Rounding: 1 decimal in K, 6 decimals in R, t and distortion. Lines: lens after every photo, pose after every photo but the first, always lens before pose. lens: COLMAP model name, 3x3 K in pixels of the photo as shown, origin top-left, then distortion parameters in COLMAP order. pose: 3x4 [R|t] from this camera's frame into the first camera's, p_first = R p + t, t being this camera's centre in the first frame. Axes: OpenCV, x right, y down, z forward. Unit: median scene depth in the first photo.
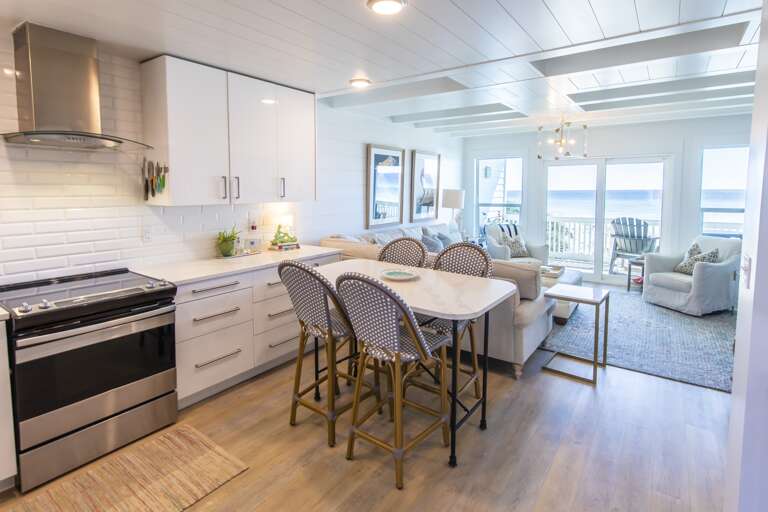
lens RADIAL K [[407.4, 0, 395.2], [0, 407.4, 215.9], [0, 0, 1]] dist [-0.002044, 0.000197]
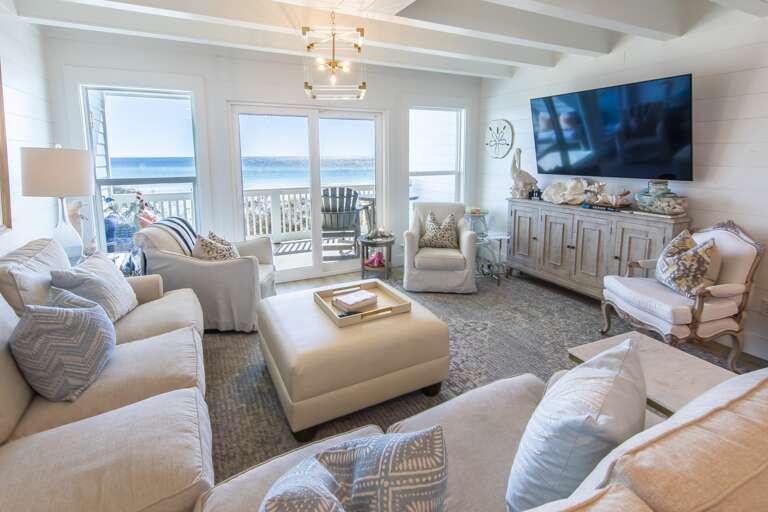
lens RADIAL K [[368.6, 0, 396.7], [0, 368.6, 199.5], [0, 0, 1]] dist [0.000970, -0.000721]
pose [[0.477908, -0.104907, 0.872123, -0.015631], [0.061582, 0.994401, 0.085870, -0.034717], [-0.876249, 0.012669, 0.481693, 0.672510]]
